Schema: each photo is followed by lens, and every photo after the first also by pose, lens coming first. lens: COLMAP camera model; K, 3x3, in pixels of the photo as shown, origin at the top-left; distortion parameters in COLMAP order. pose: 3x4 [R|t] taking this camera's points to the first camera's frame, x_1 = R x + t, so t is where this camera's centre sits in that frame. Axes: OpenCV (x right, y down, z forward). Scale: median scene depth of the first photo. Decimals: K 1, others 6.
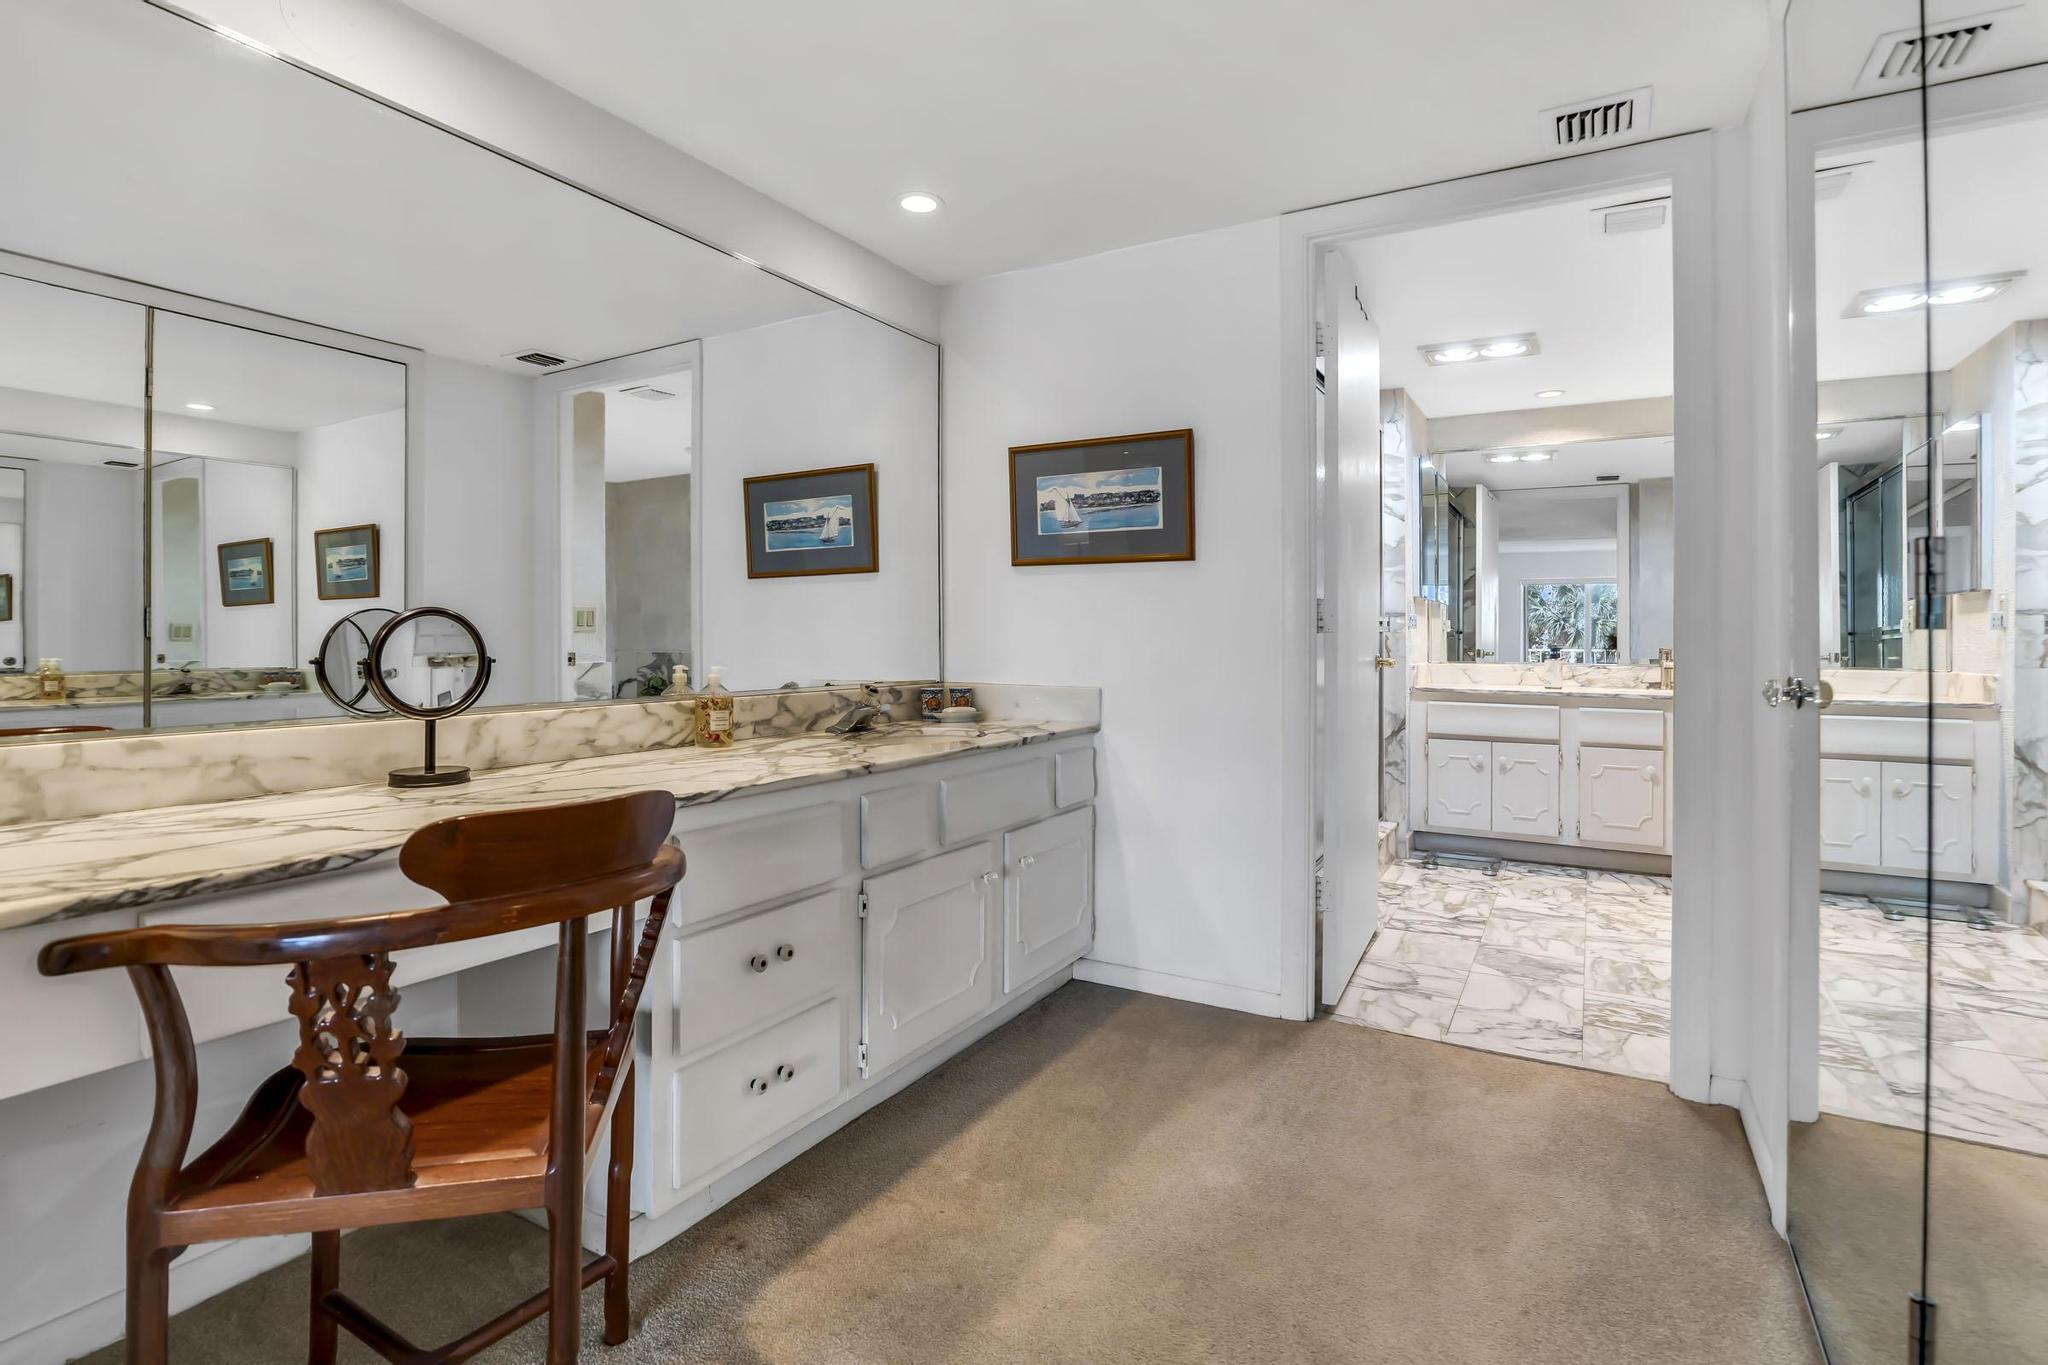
lens RADIAL K [[996.5, 0, 1028.3], [0, 996.5, 624.0], [0, 0, 1]] dist [-0.038534, 0.000015]
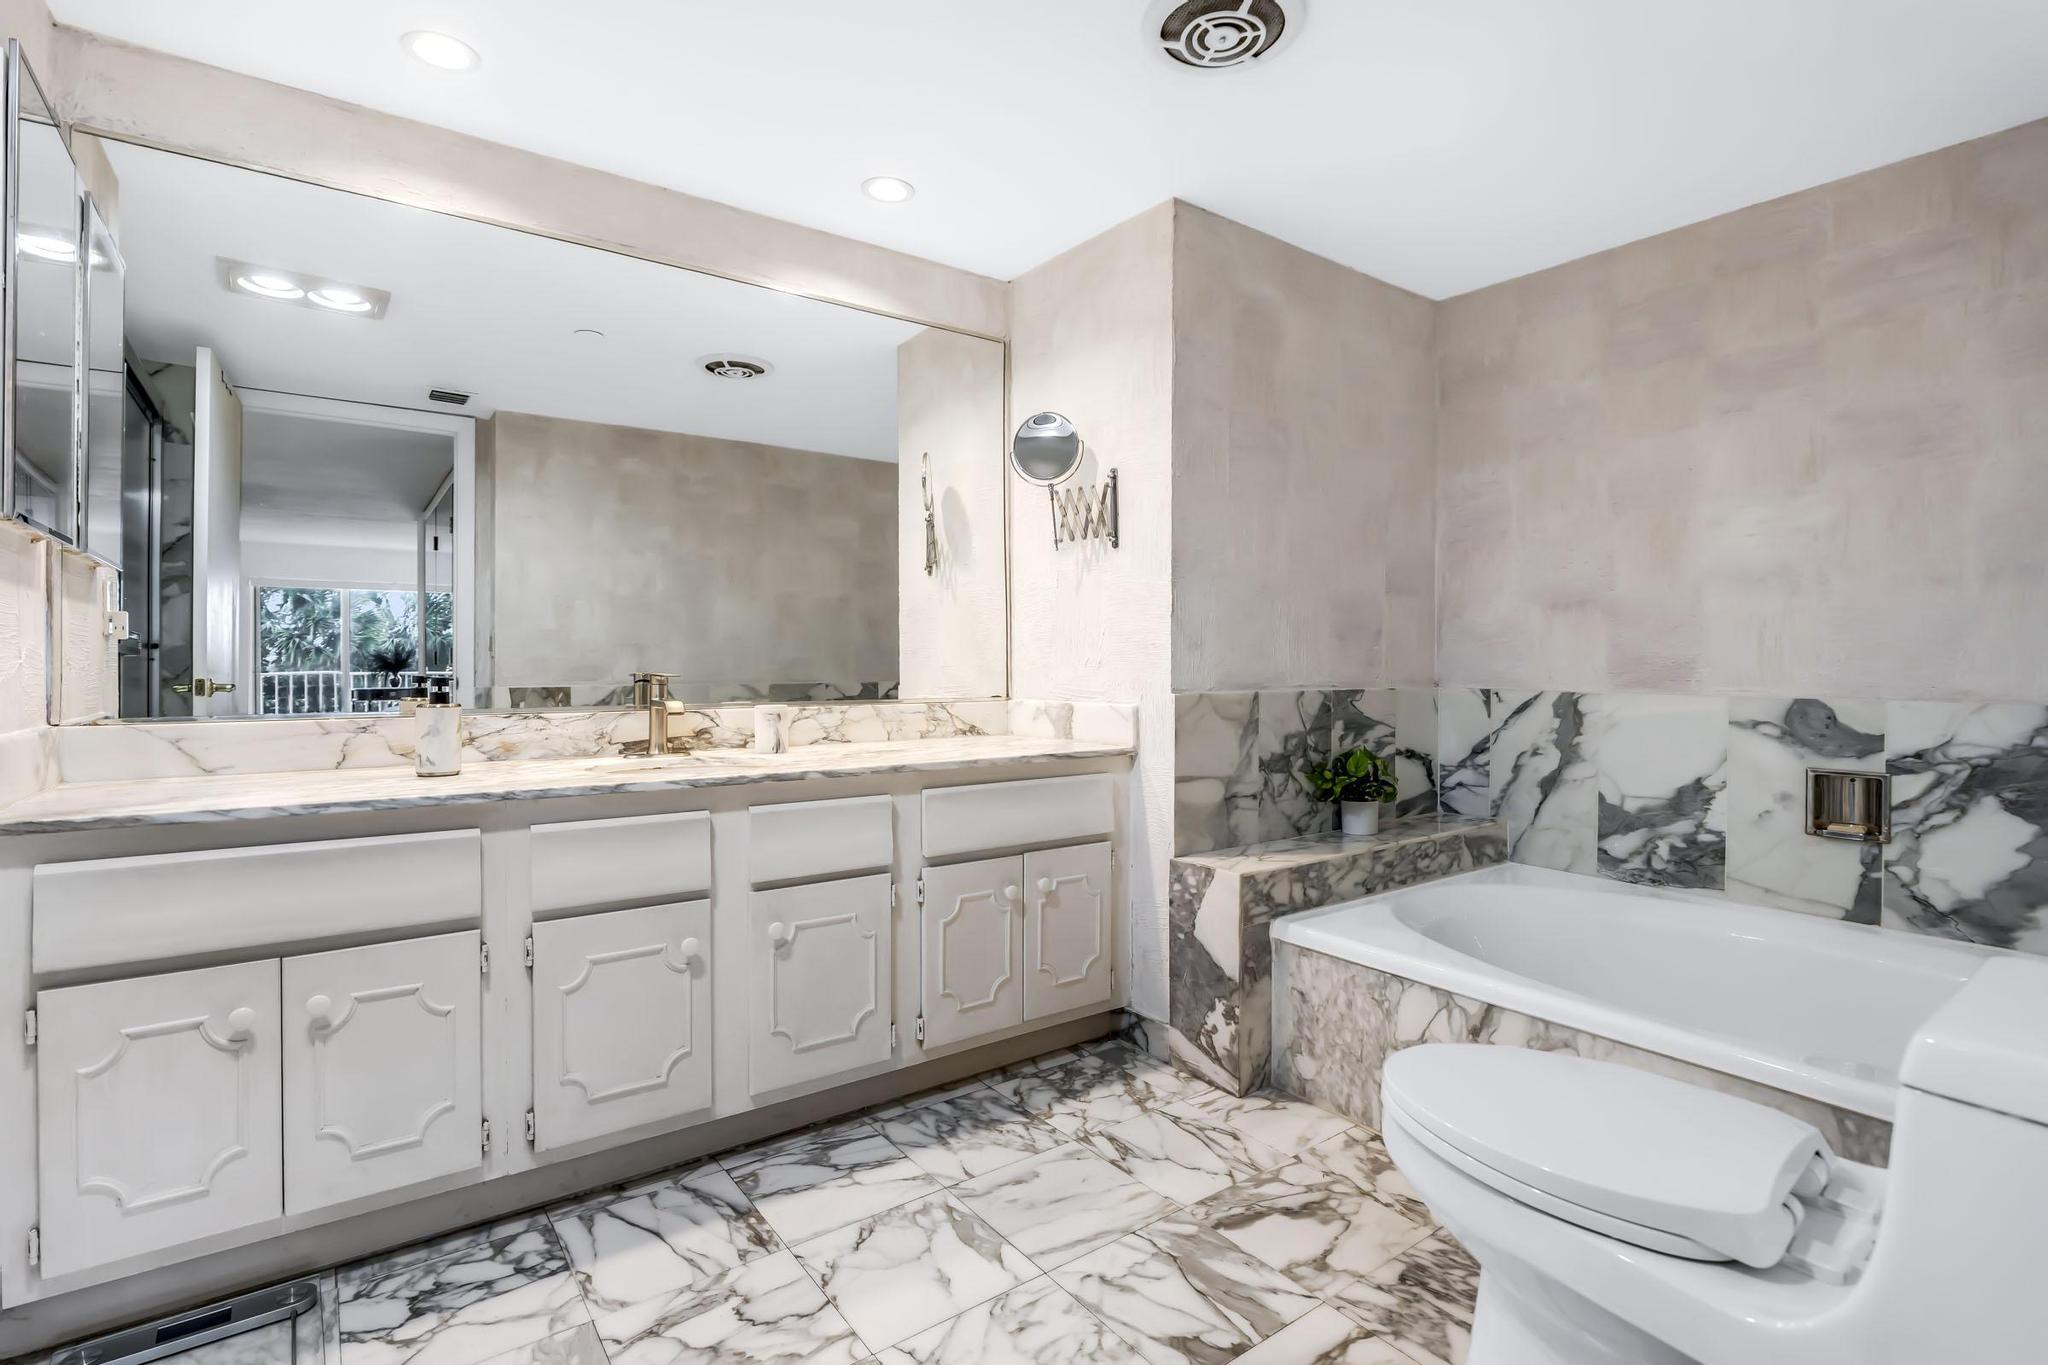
lens RADIAL K [[986.8, 0, 1028.7], [0, 986.8, 663.3], [0, 0, 1]] dist [-0.004589, -0.000741]
pose [[0.415725, -0.007433, 0.909460, 0.232702], [-0.011856, 0.999837, 0.013591, 0.008449], [-0.909413, -0.016433, 0.415569, 0.541999]]
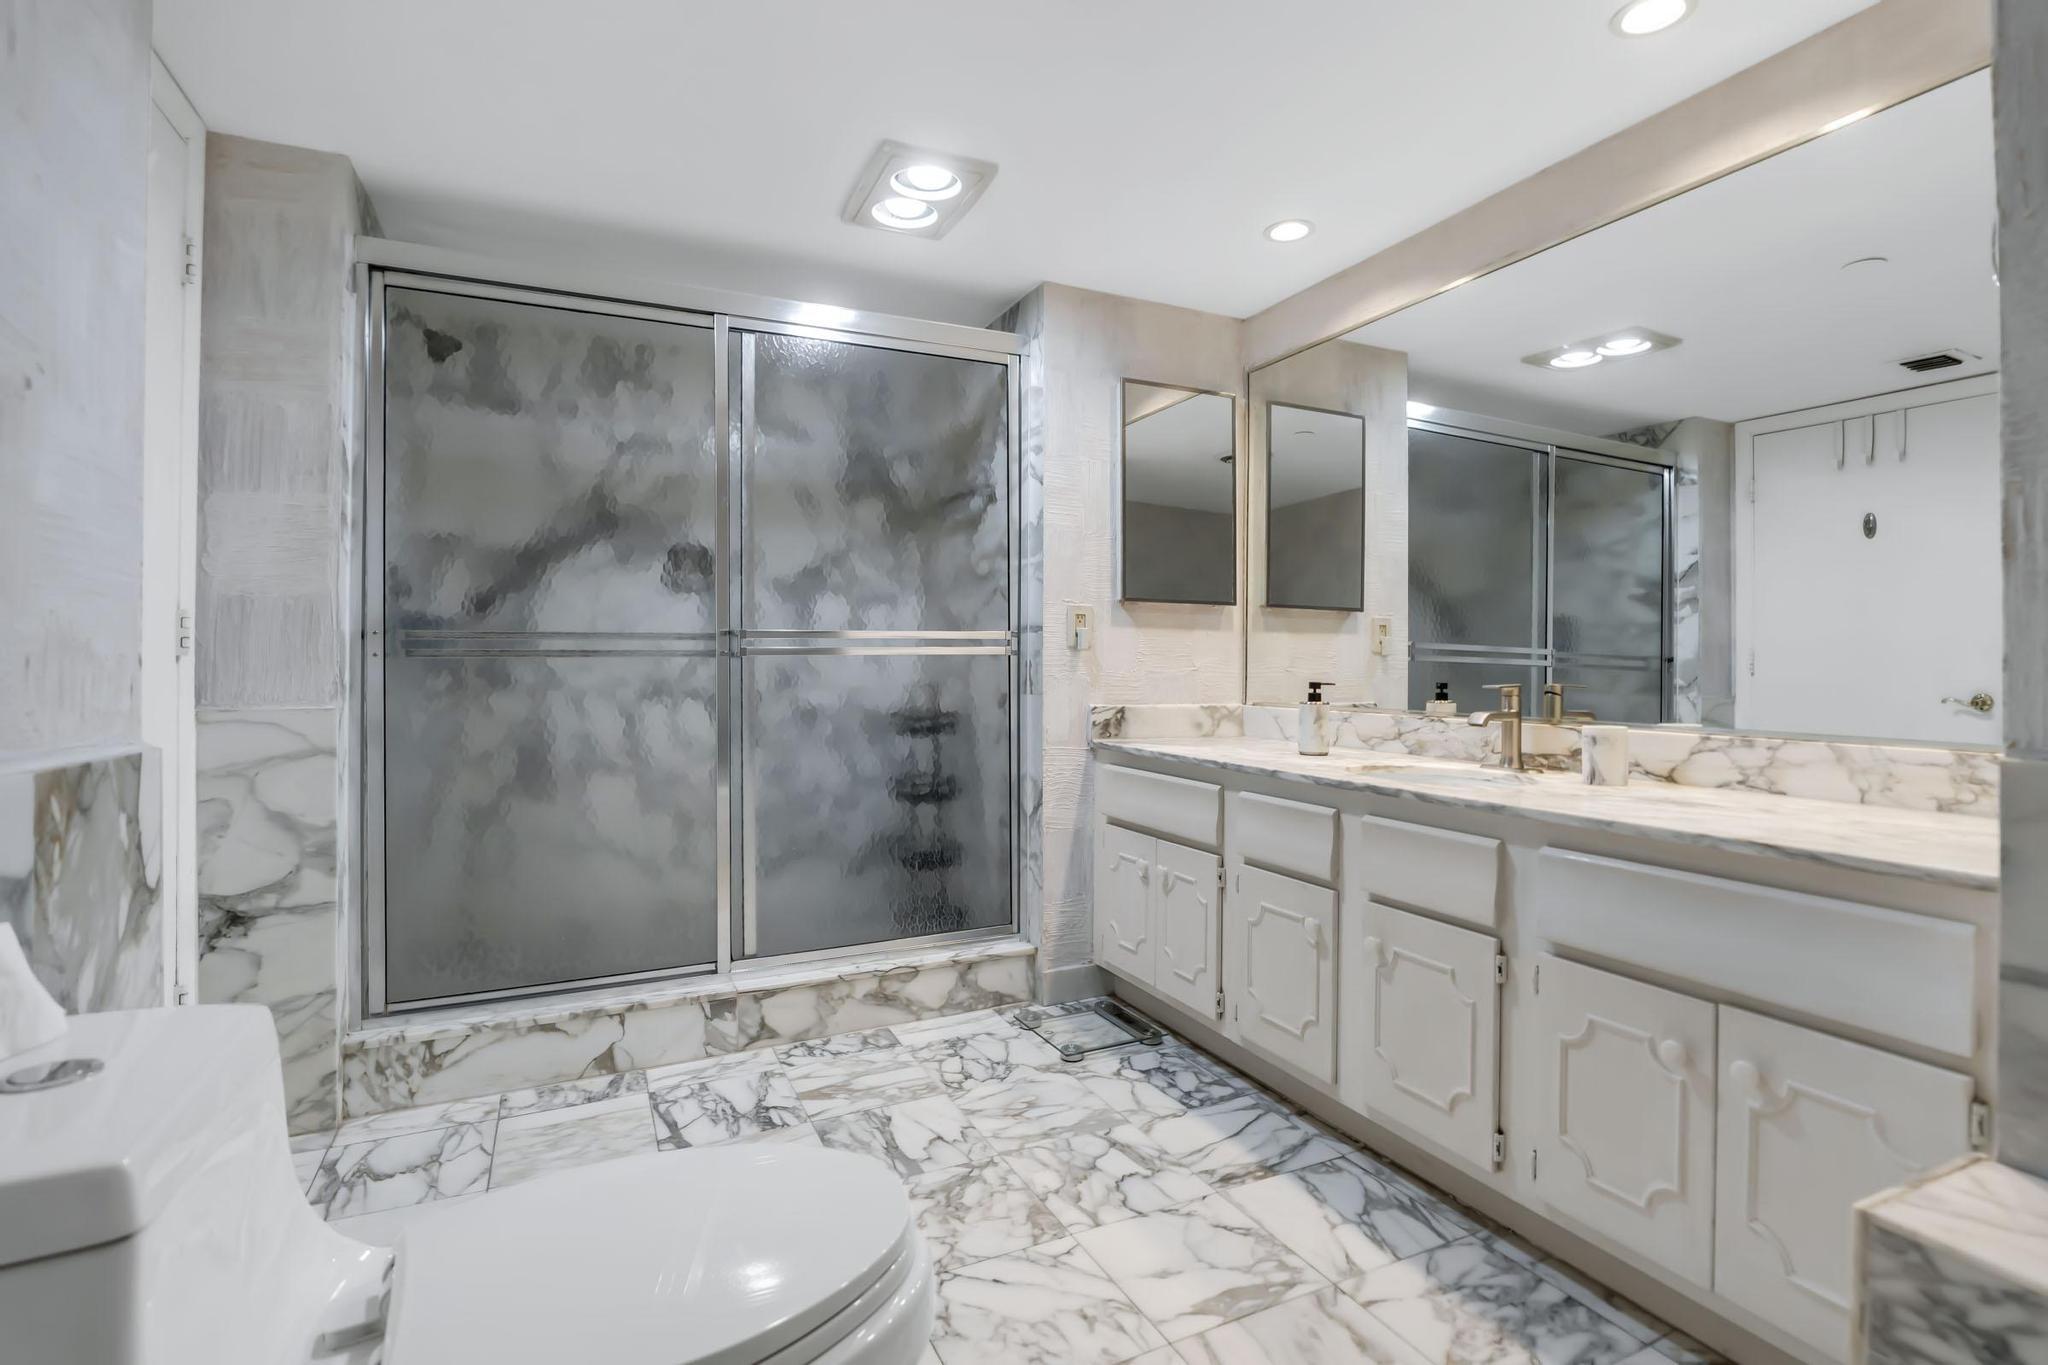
lens RADIAL K [[968.9, 0, 1043.0], [0, 968.9, 684.1], [0, 0, 1]] dist [-0.005969, -0.000232]
pose [[0.824471, 0.010384, -0.565809, 0.648446], [0.005758, 0.999626, 0.026736, 0.009067], [0.565875, -0.025300, 0.824103, 0.417483]]
